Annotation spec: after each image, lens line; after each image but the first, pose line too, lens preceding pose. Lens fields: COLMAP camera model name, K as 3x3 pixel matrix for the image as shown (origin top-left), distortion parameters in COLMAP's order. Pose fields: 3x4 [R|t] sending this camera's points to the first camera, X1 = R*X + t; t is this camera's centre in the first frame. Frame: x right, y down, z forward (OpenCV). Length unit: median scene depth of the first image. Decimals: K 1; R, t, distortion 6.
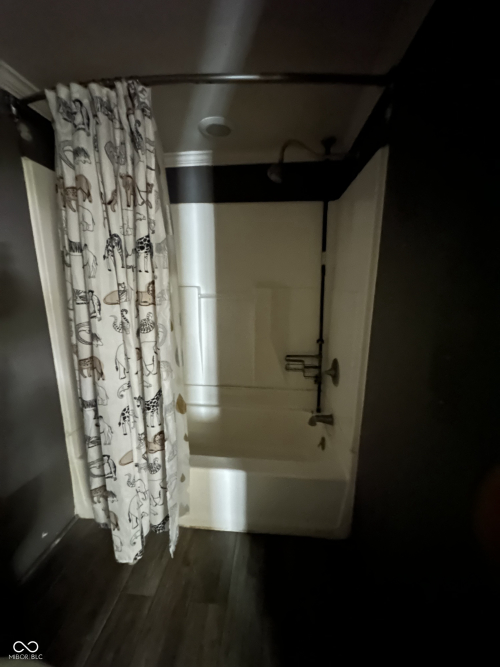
lens RADIAL K [[265.6, 0, 249.5], [0, 265.6, 333.3], [0, 0, 1]] dist [-0.005748, 0.000605]
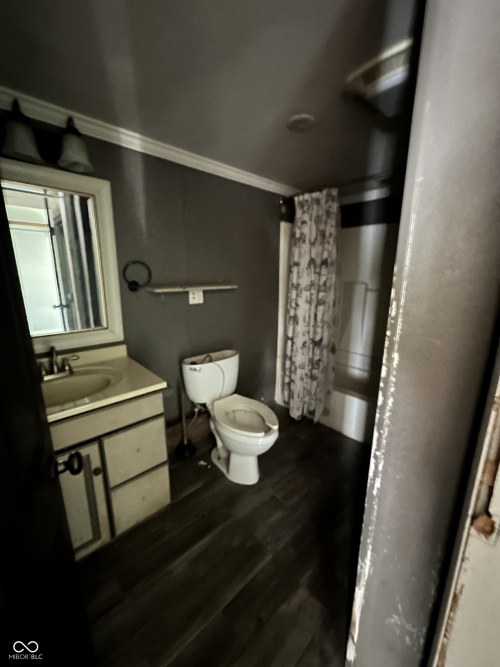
lens RADIAL K [[265.6, 0, 249.9], [0, 265.6, 332.4], [0, 0, 1]] dist [-0.005748, 0.000605]
pose [[0.749025, 0.153951, -0.644407, 0.537879], [-0.139382, 0.987477, 0.073902, 0.122012], [0.647714, 0.034464, 0.761104, -0.860817]]
